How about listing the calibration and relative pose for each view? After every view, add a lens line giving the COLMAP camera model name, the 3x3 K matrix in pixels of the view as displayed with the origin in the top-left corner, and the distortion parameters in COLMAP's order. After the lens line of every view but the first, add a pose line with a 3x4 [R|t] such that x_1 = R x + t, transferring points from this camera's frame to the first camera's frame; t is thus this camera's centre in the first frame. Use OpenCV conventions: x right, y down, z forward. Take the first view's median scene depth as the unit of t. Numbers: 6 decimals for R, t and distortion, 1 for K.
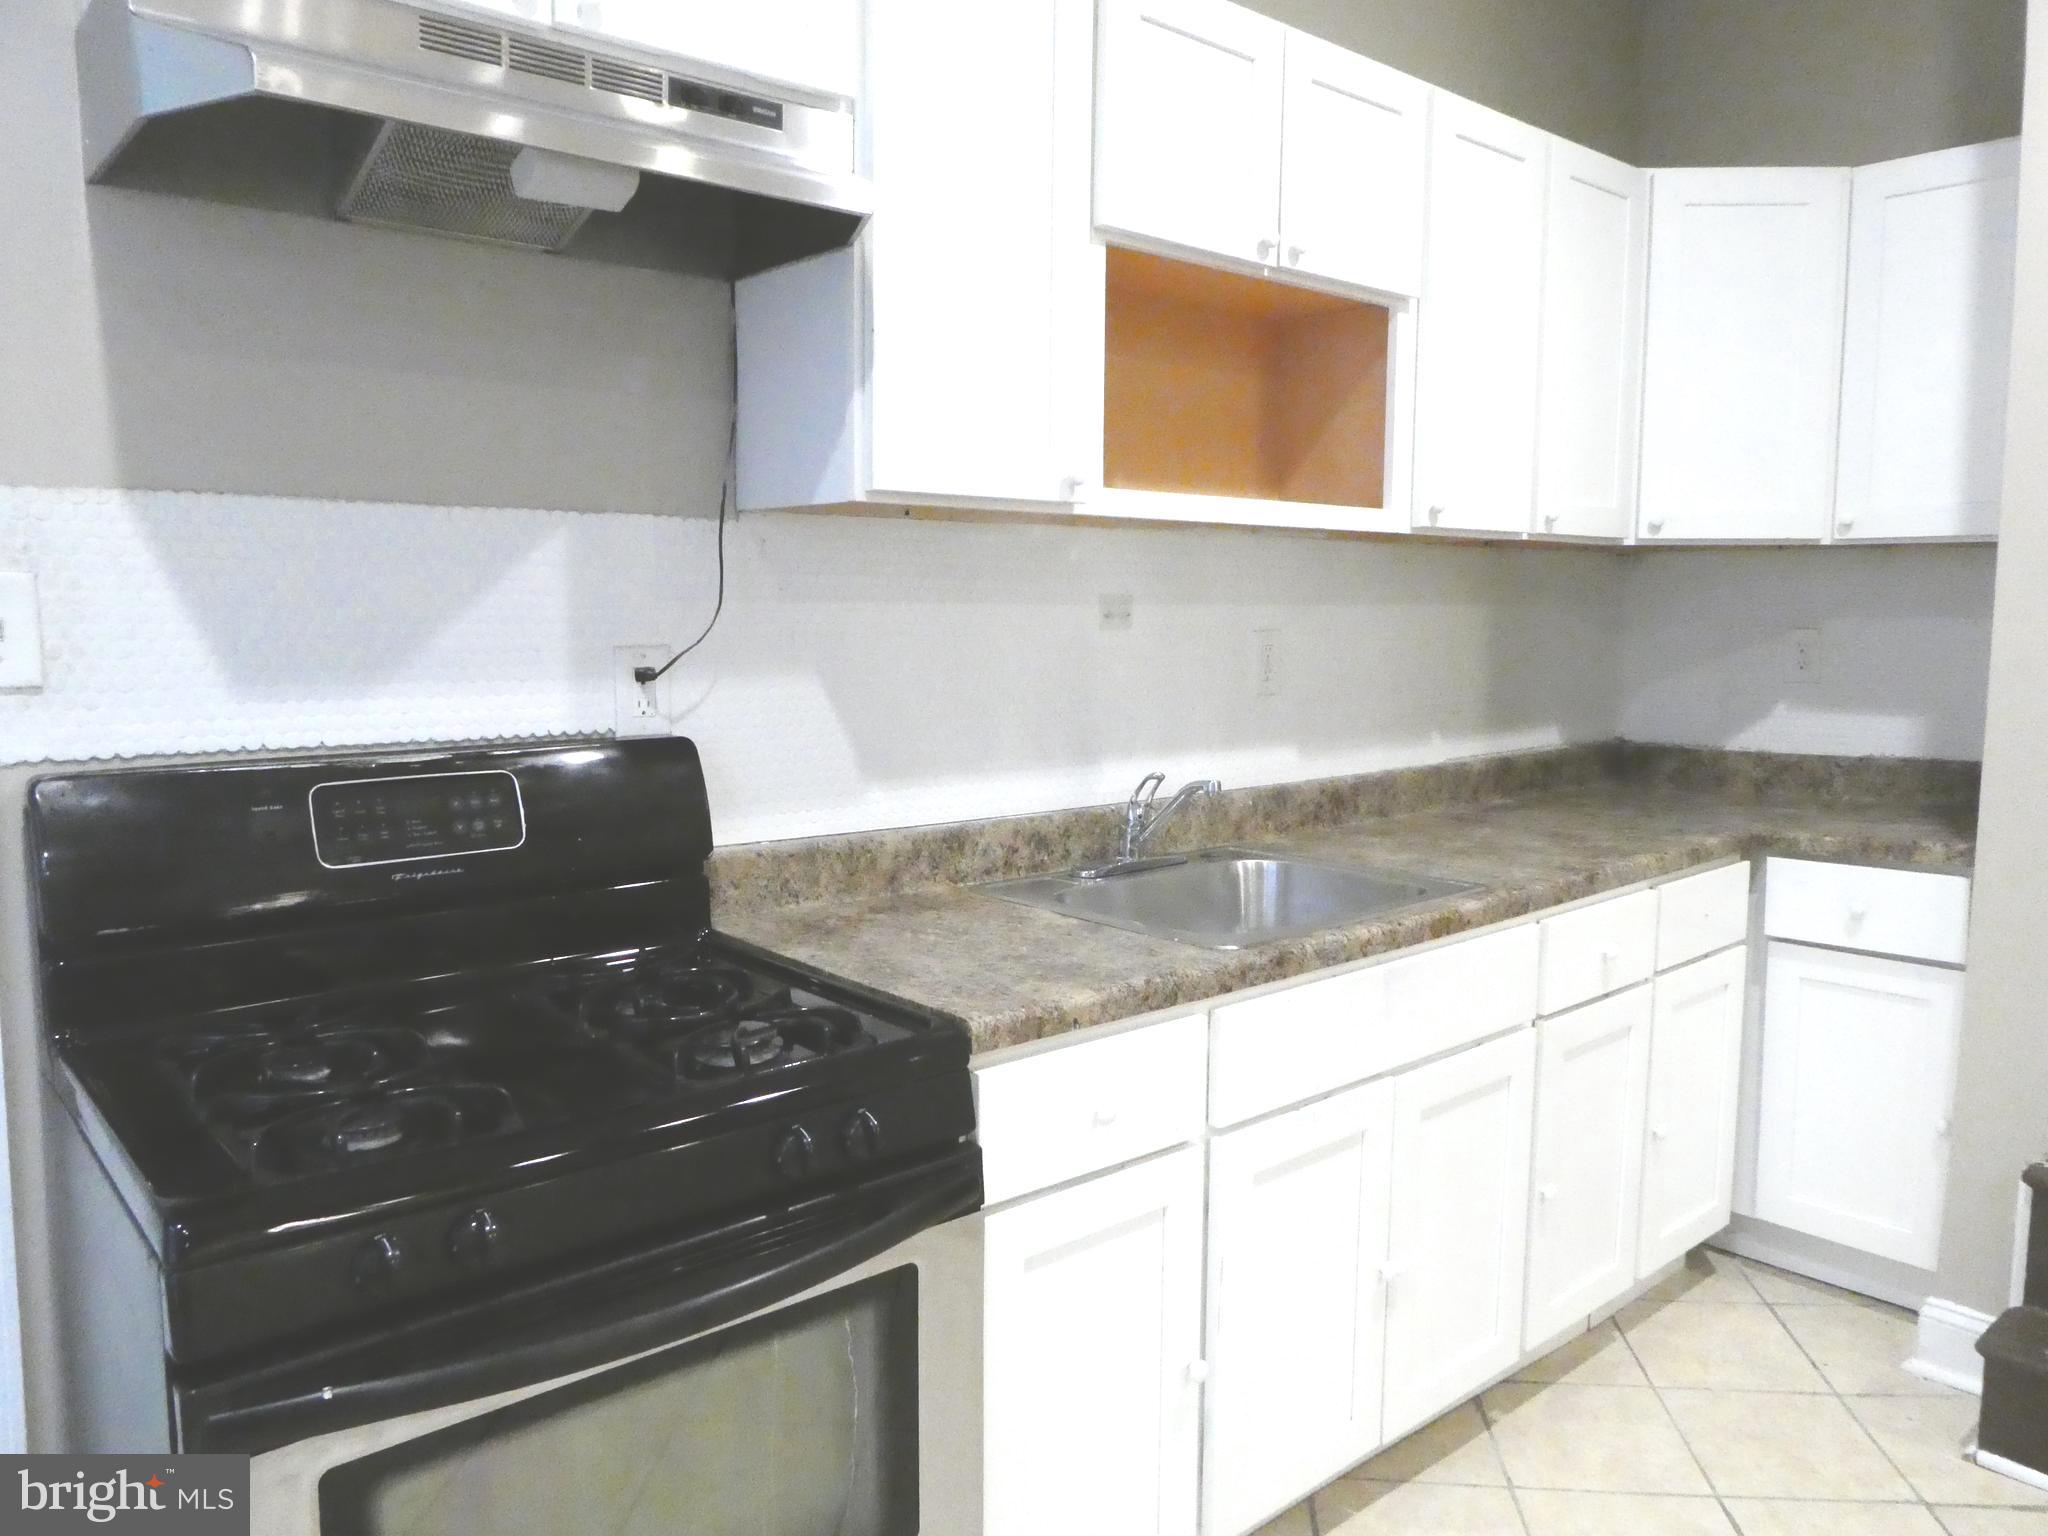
lens RADIAL K [[1462.8, 0, 1029.4], [0, 1462.8, 765.4], [0, 0, 1]] dist [-0.023744, 0.021041]
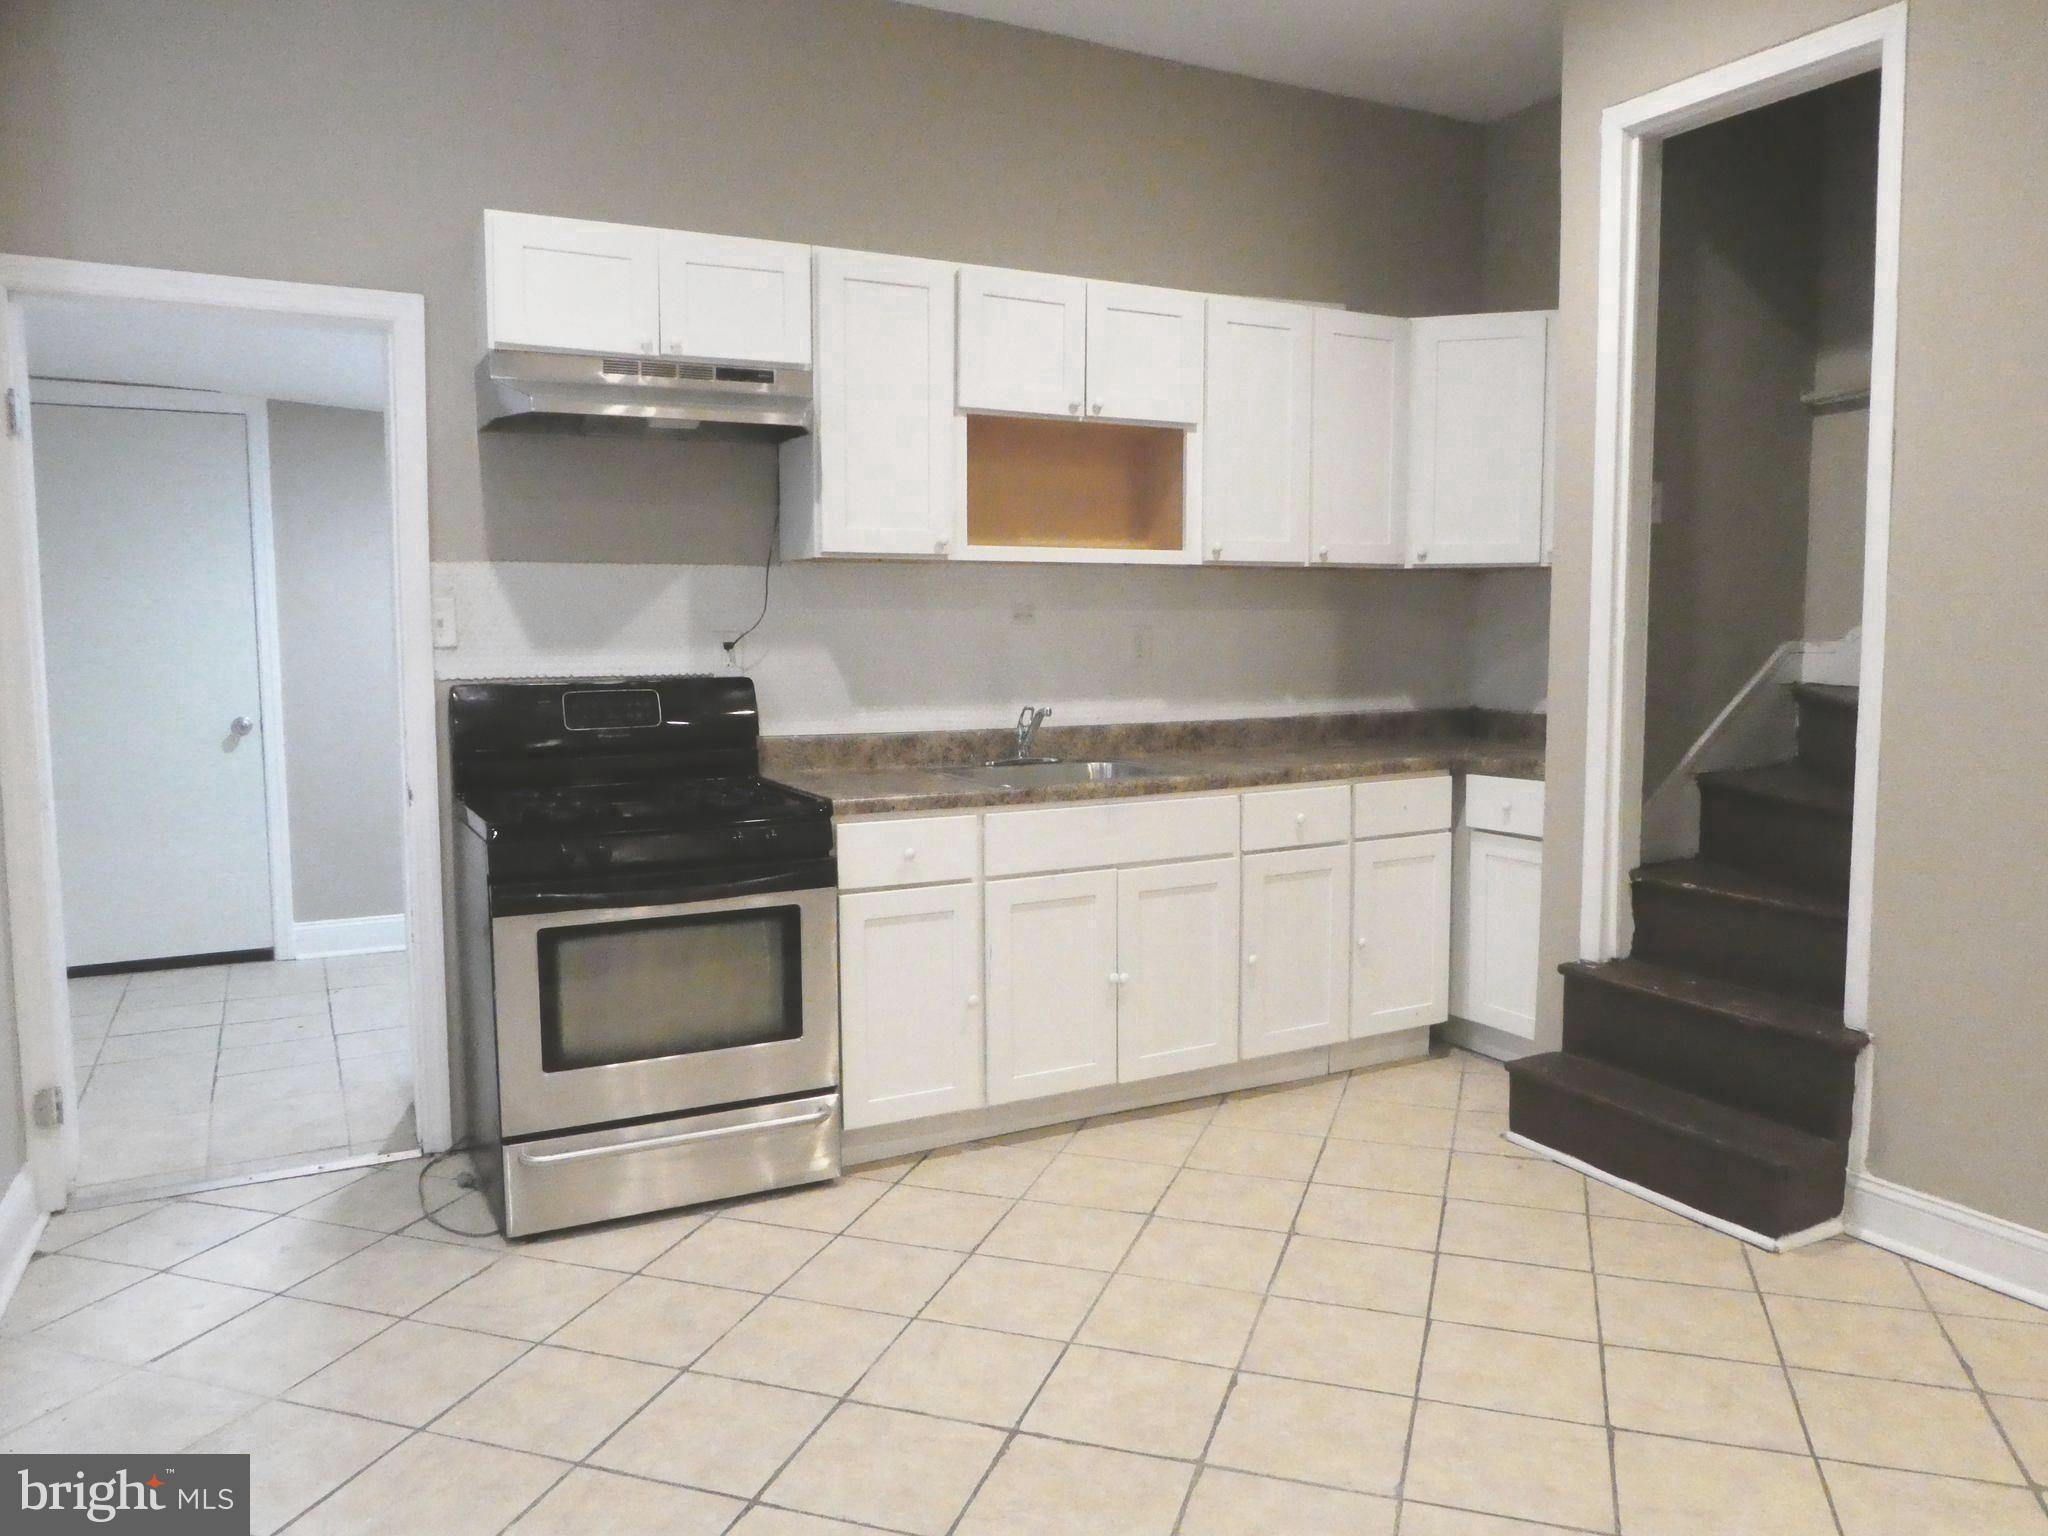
lens RADIAL K [[1462.8, 0, 1021.5], [0, 1462.8, 770.4], [0, 0, 1]] dist [-0.023744, 0.021041]
pose [[0.971983, 0.018846, -0.234292, 0.527524], [-0.020663, 0.999772, -0.005304, 0.097916], [0.234139, 0.009996, 0.972152, -0.742402]]
